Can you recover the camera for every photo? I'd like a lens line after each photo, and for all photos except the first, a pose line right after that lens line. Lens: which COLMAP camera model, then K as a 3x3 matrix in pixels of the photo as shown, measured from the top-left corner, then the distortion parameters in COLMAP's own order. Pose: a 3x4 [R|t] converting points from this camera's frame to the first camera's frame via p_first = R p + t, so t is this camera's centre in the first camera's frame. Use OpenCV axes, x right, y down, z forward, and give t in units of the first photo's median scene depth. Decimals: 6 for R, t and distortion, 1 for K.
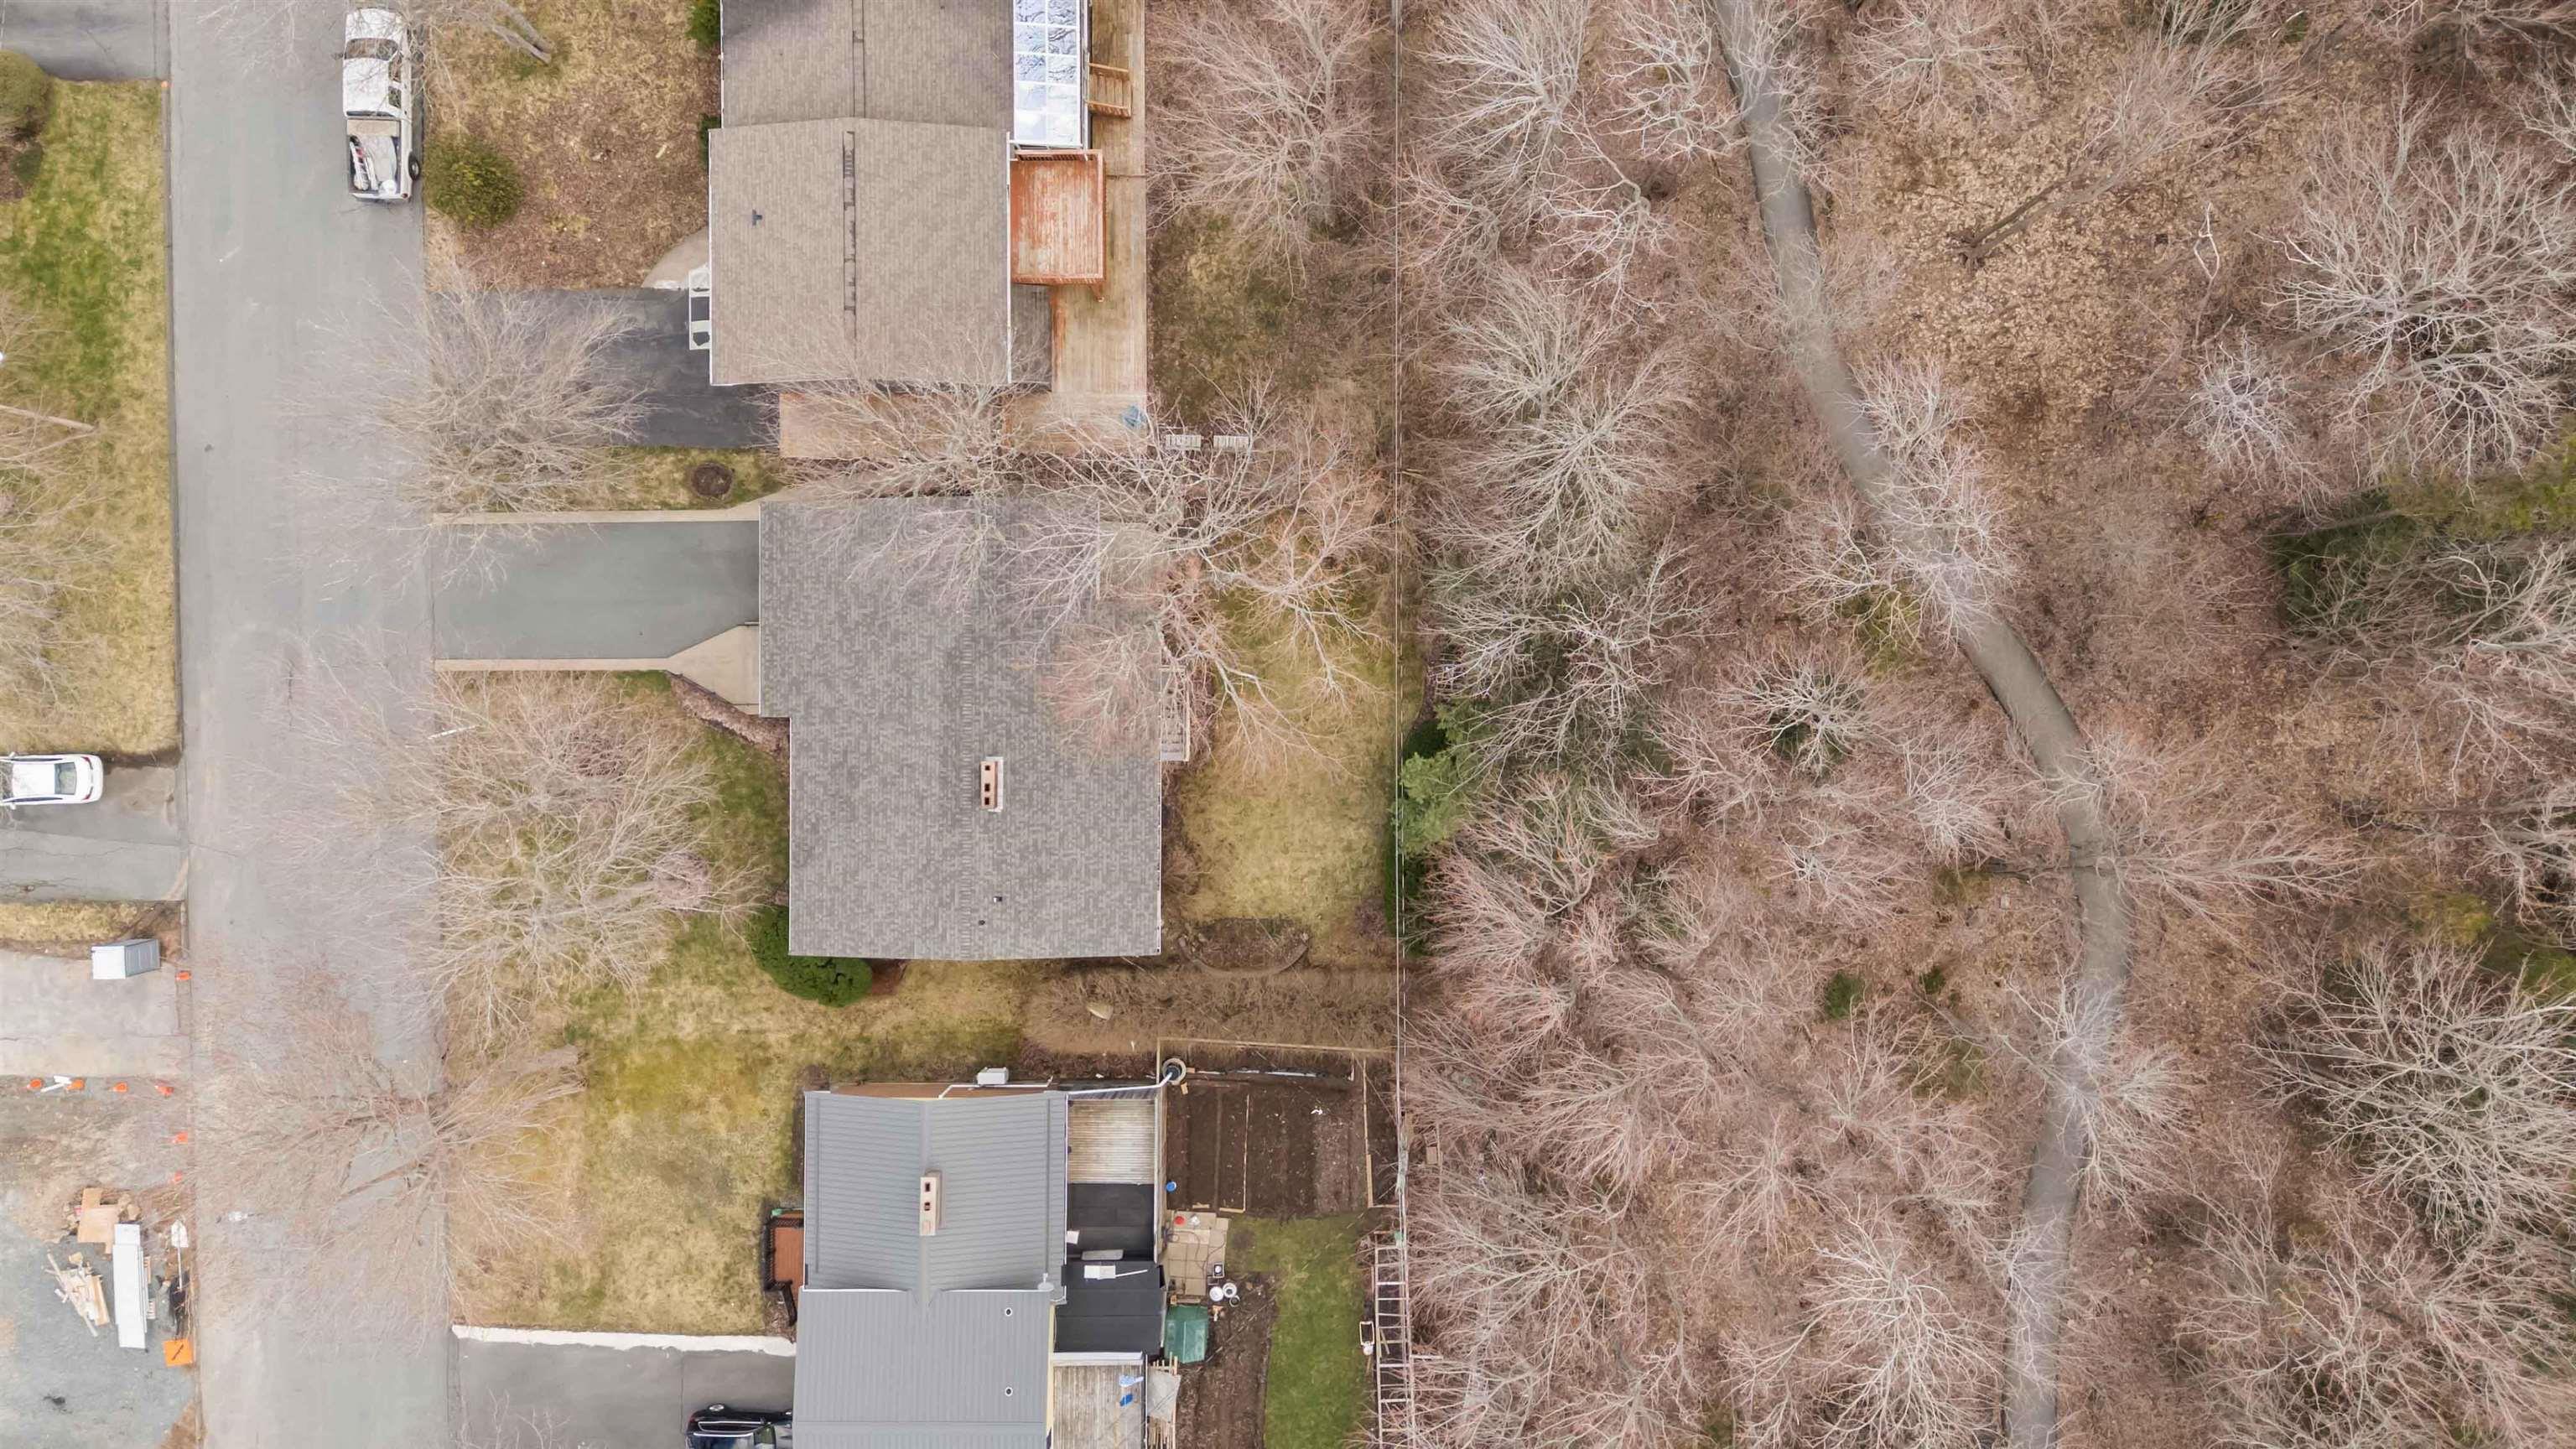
lens RADIAL K [[1873.7, 0, 1287.7], [0, 1873.7, 729.1], [0, 0, 1]] dist [0.096515, -0.094391]
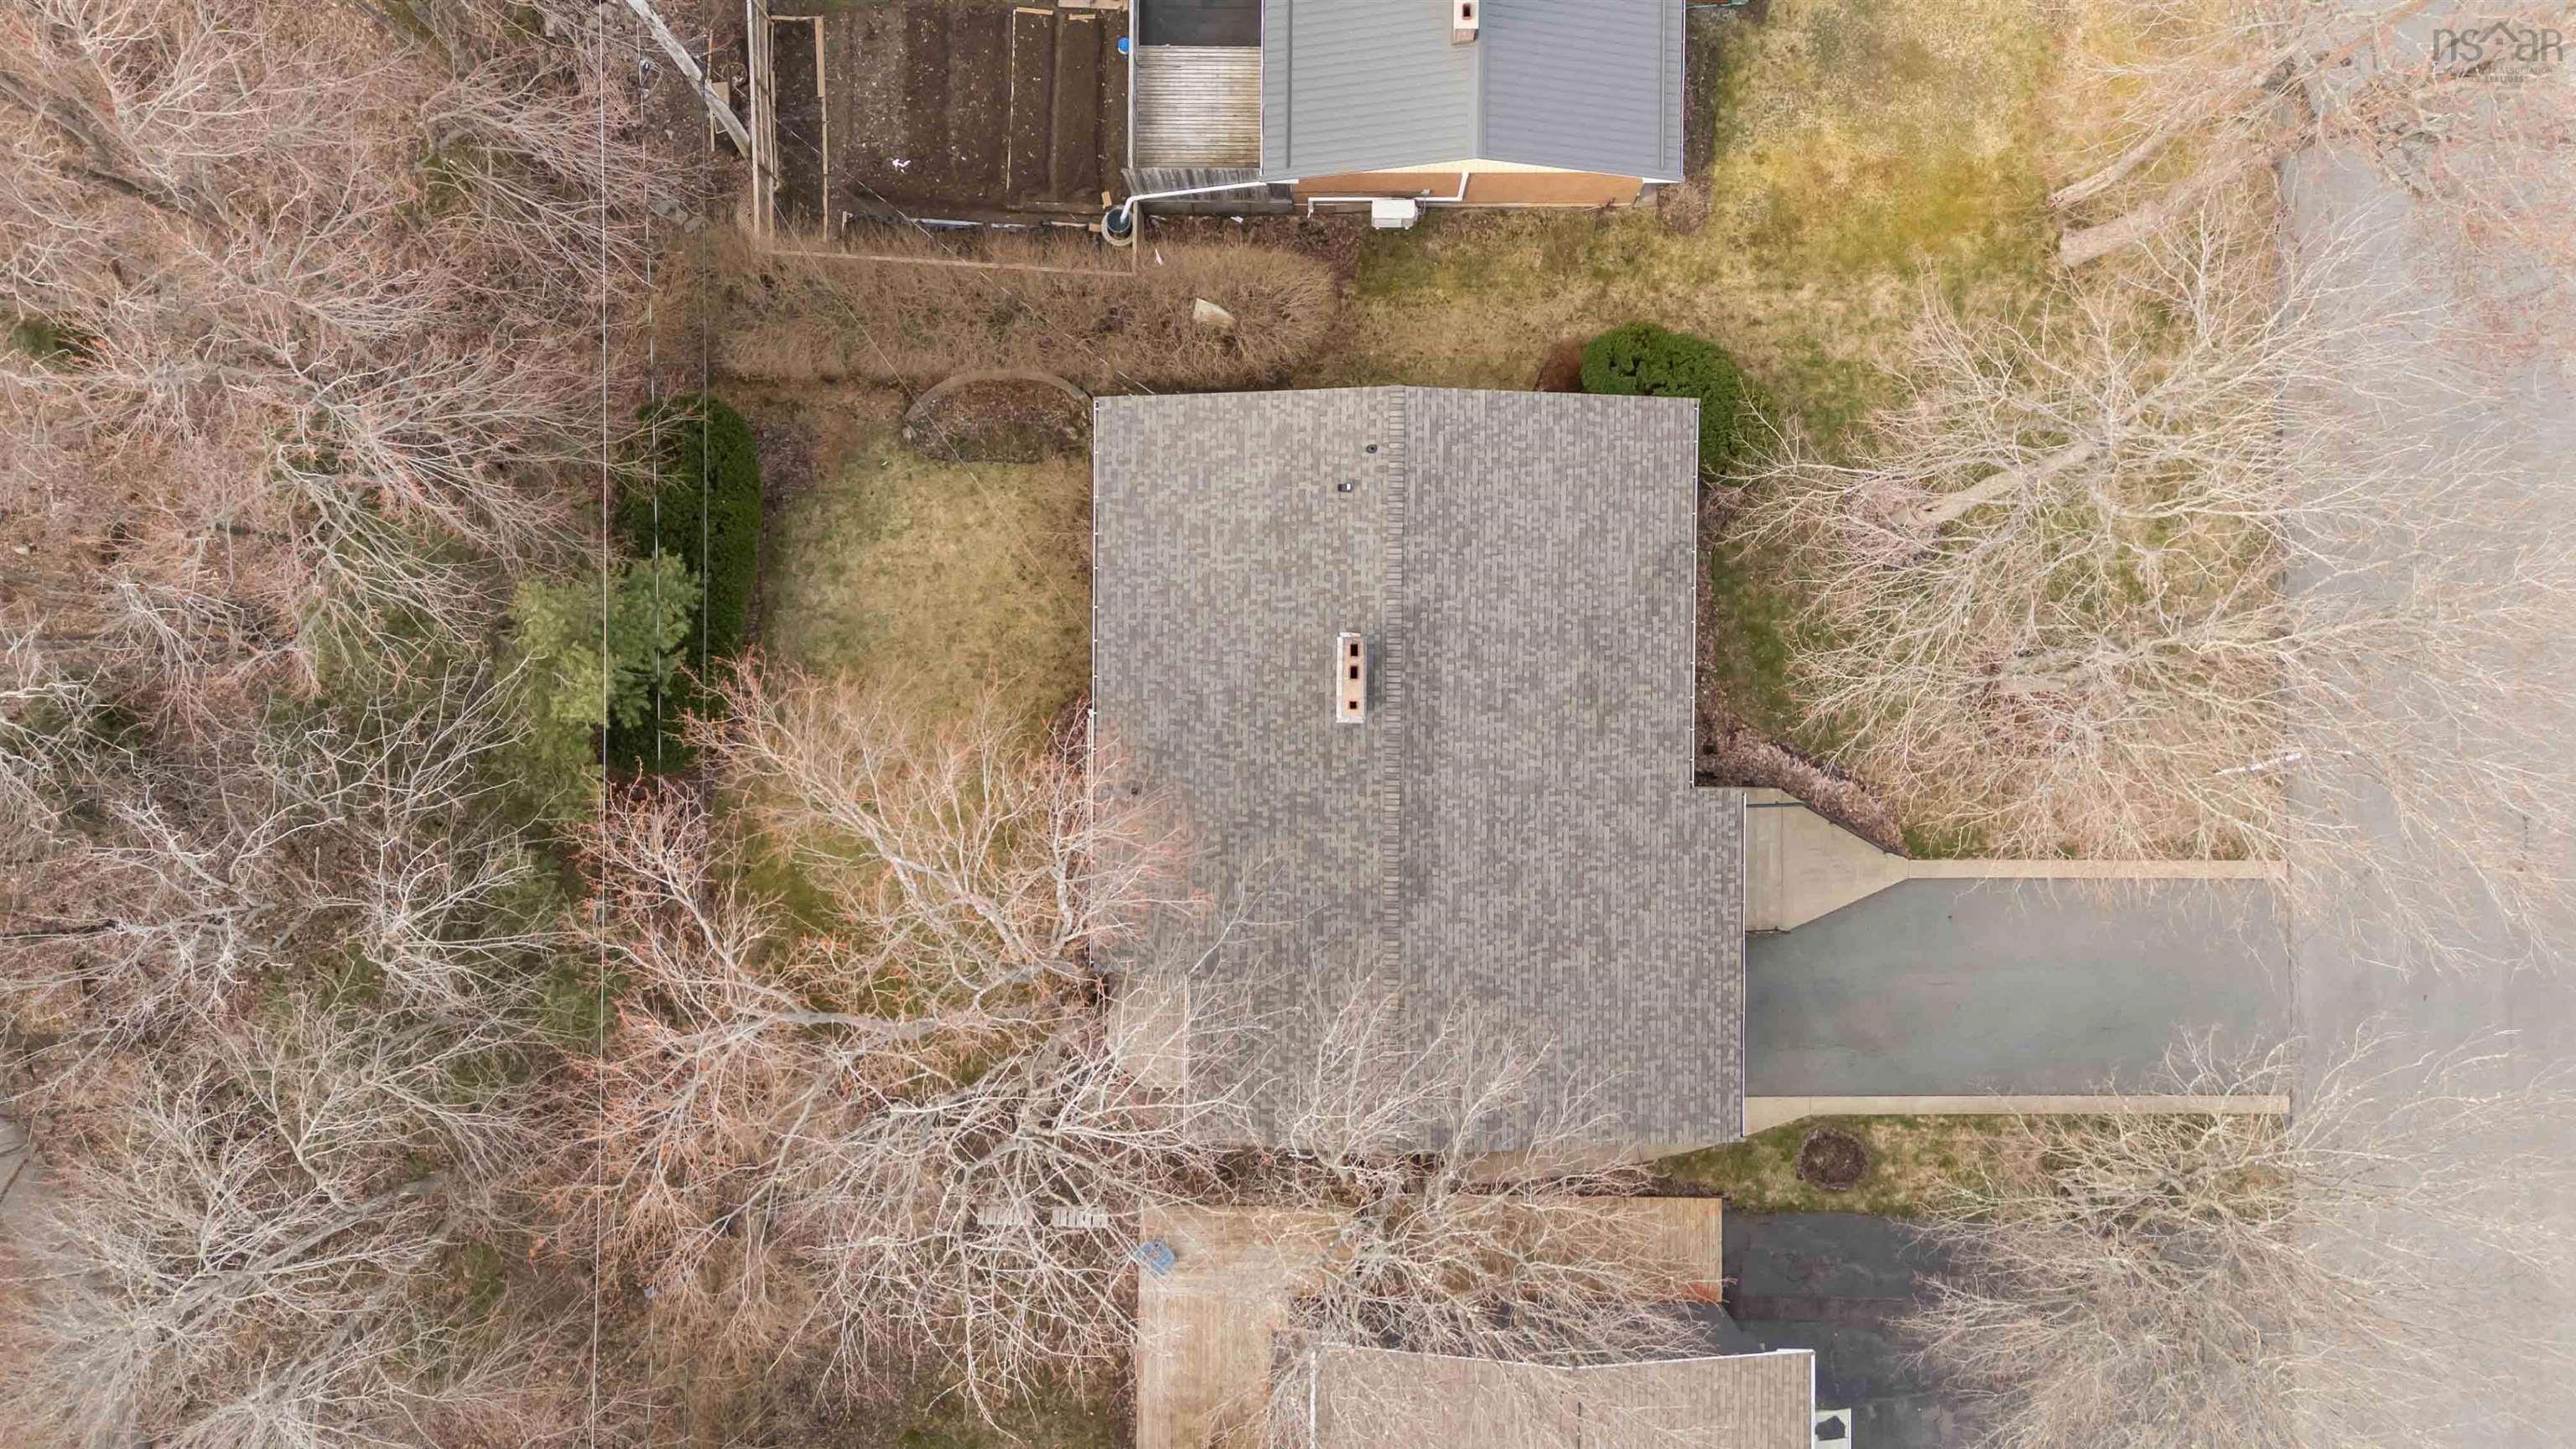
lens RADIAL K [[1873.7, 0, 1287.7], [0, 1873.7, 729.1], [0, 0, 1]] dist [0.096515, -0.094391]
pose [[-0.998886, -0.006898, 0.046678, -0.152067], [0.006579, -0.999954, -0.006976, 0.015614], [0.046724, -0.006661, 0.998886, 0.364145]]
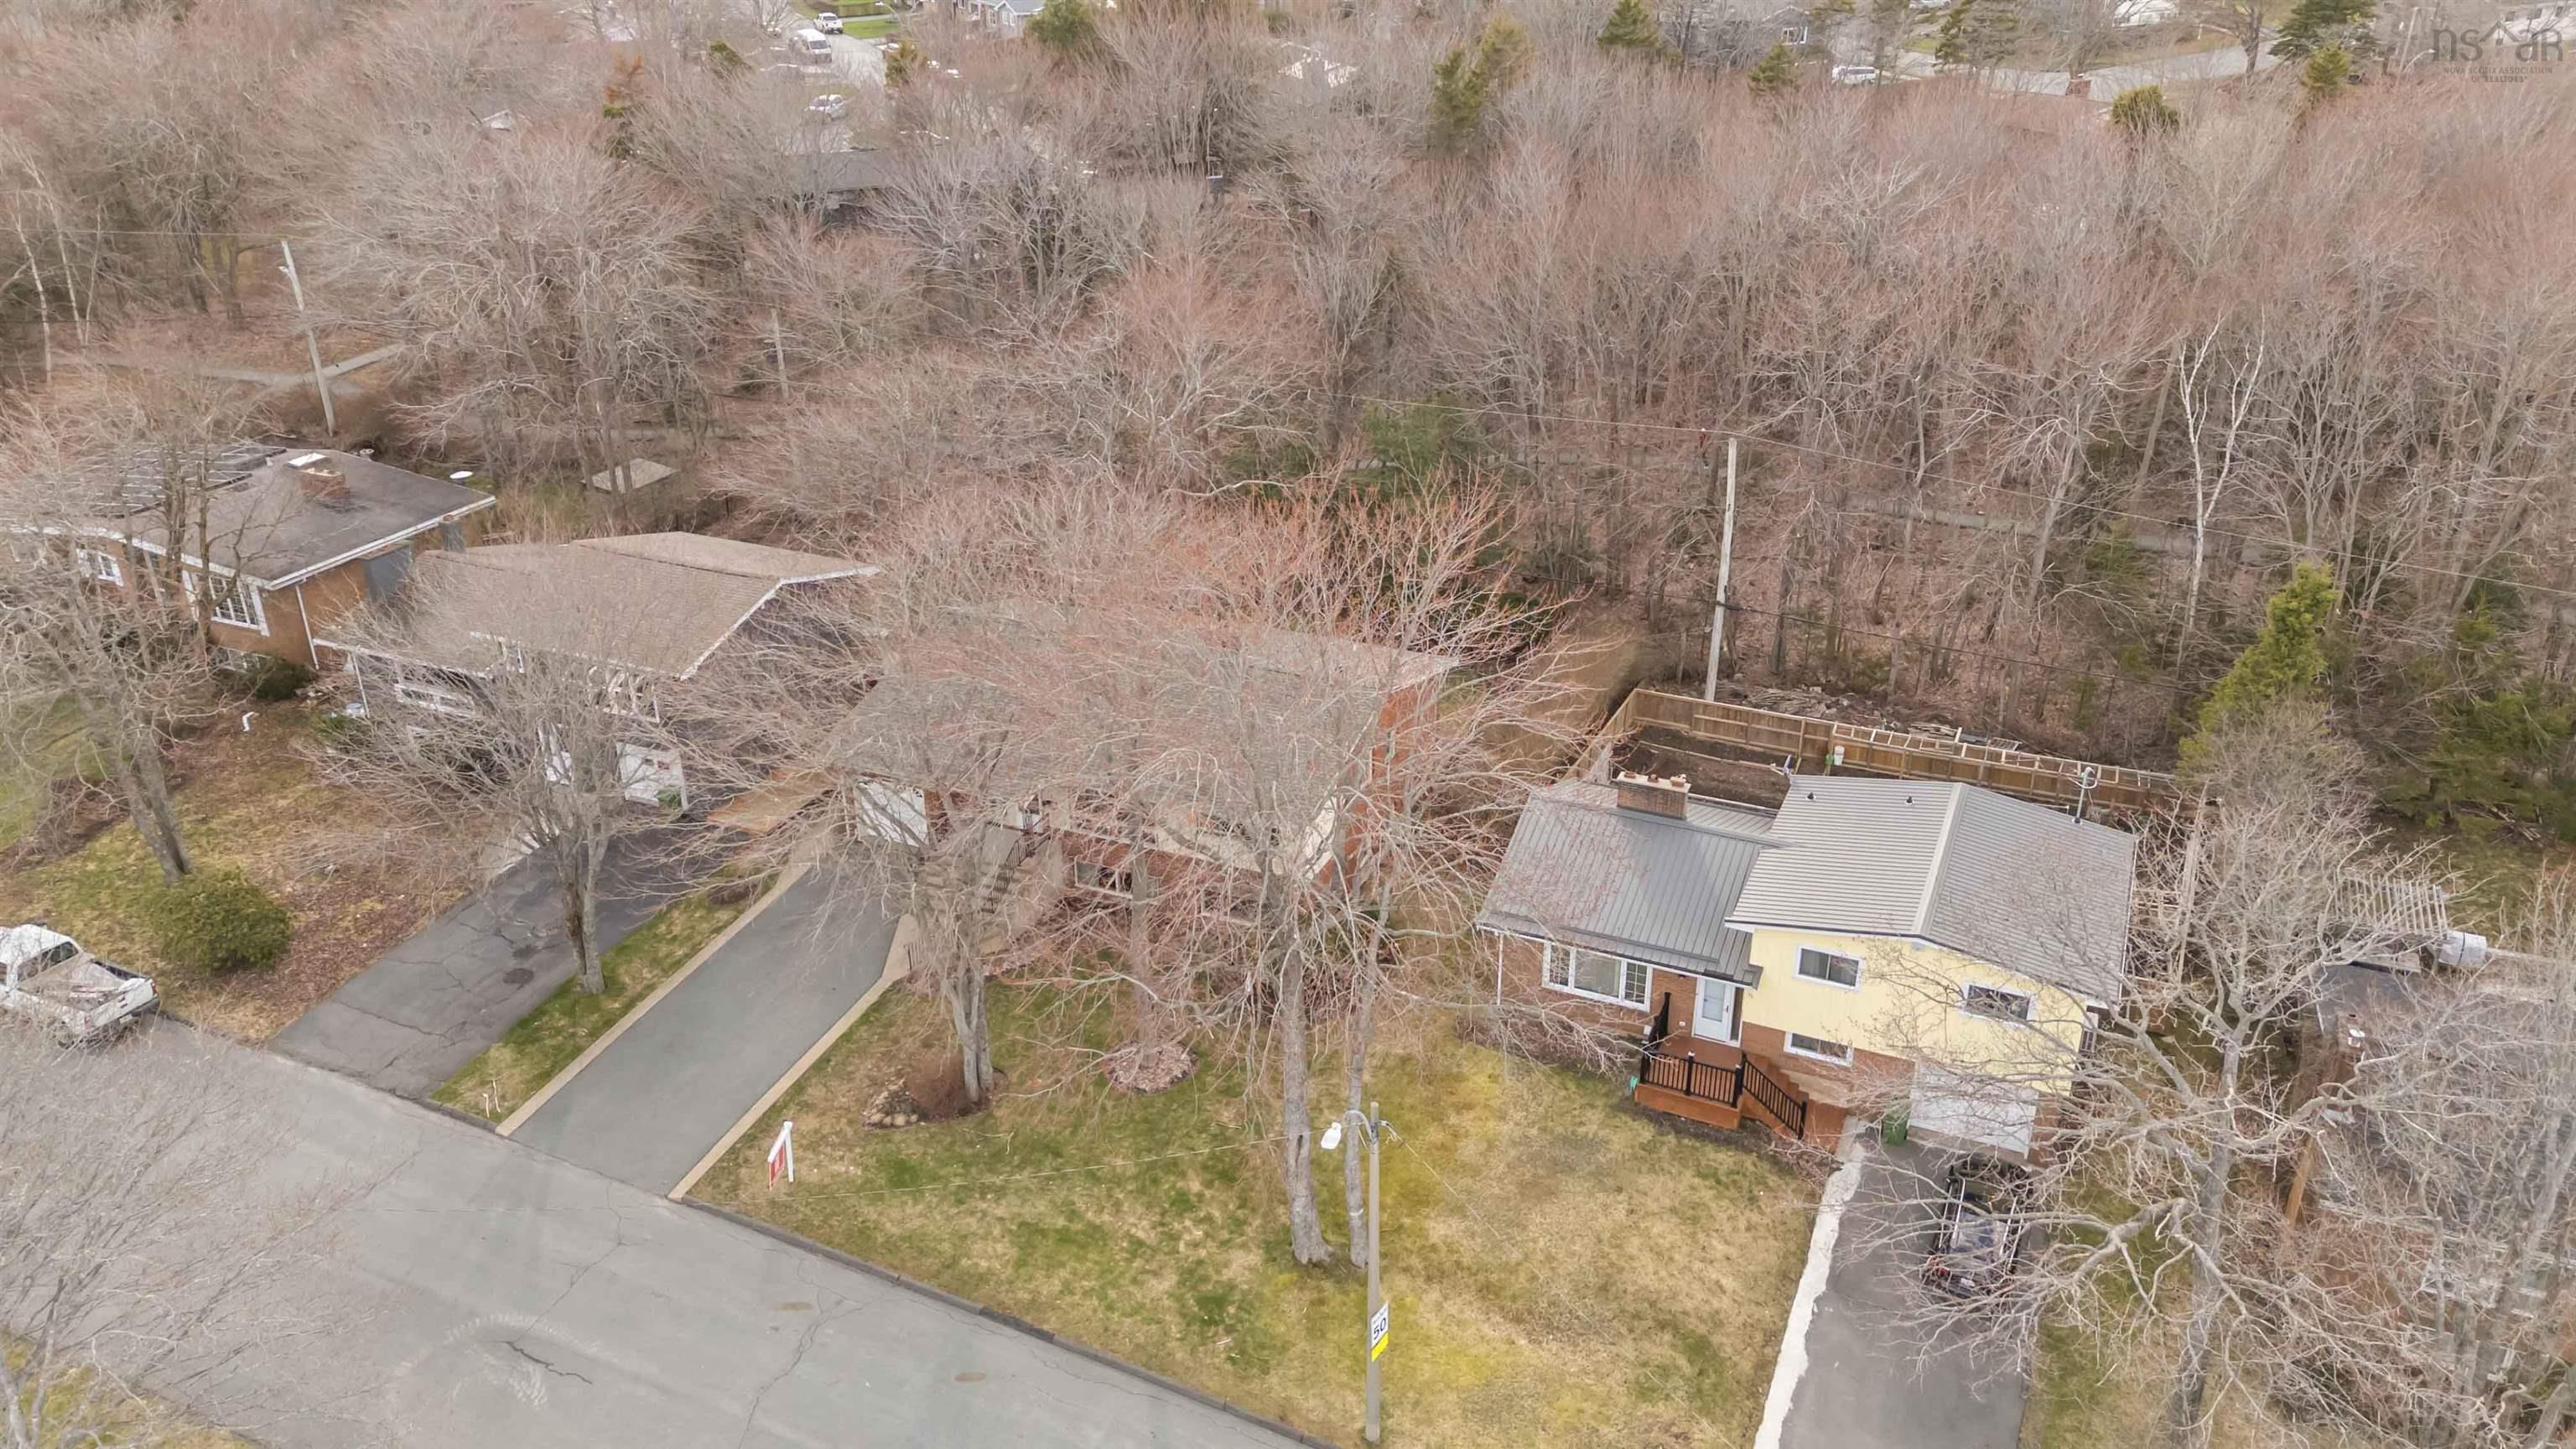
lens RADIAL K [[1873.7, 0, 1287.7], [0, 1873.7, 729.1], [0, 0, 1]] dist [0.096515, -0.094391]
pose [[0.412883, -0.379248, 0.828069, -0.856792], [0.910770, 0.166821, -0.377716, 0.383098], [0.005109, 0.910133, 0.414285, 0.601550]]
